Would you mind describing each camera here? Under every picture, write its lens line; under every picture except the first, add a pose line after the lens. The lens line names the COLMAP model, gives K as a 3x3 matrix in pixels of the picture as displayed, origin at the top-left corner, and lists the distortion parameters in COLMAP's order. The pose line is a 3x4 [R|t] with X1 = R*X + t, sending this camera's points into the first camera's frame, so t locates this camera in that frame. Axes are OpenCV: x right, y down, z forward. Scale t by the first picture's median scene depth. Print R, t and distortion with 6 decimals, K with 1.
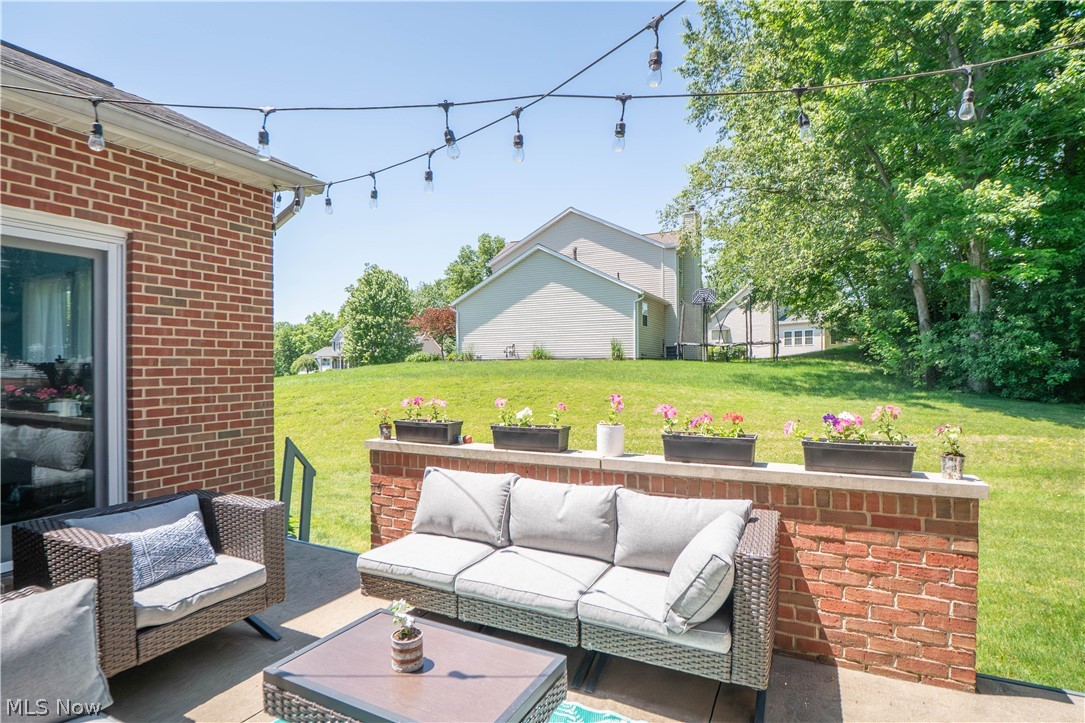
lens RADIAL K [[535.7, 0, 541.9], [0, 535.7, 352.0], [0, 0, 1]] dist [-0.040293, -0.000013]
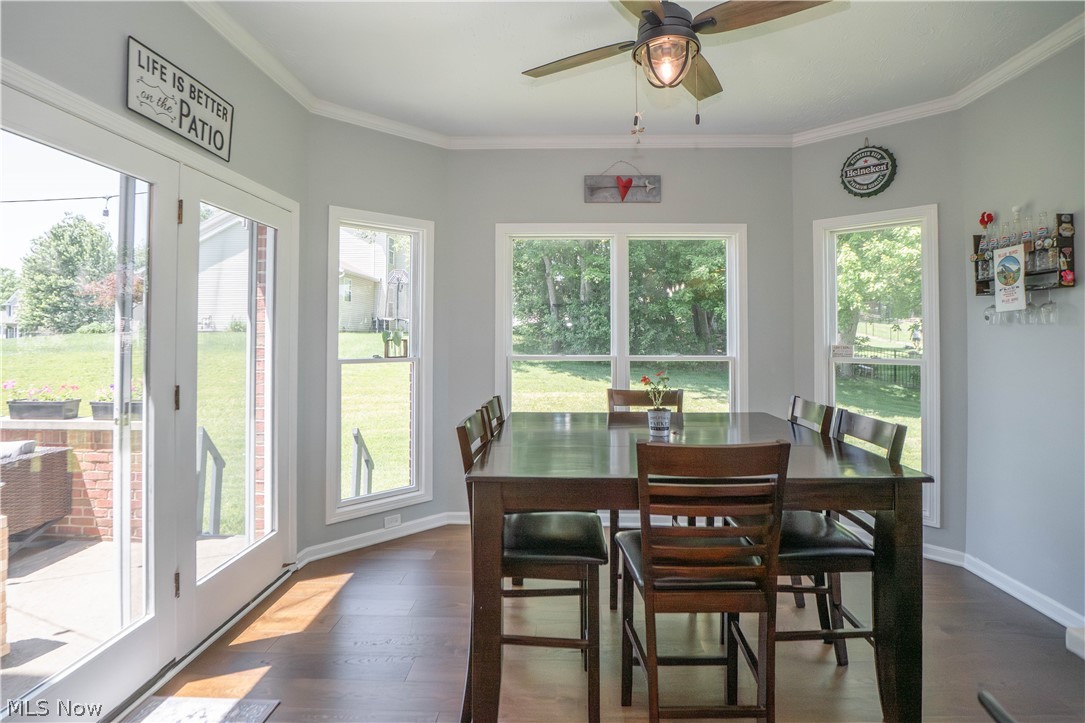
lens RADIAL K [[507.8, 0, 541.4], [0, 507.8, 327.6], [0, 0, 1]] dist [-0.001965, -0.000335]
pose [[0.915692, 0.010213, 0.401751, 0.133181], [-0.014947, 0.999851, 0.008651, -0.009995], [-0.401603, -0.013927, 0.915708, -0.109599]]
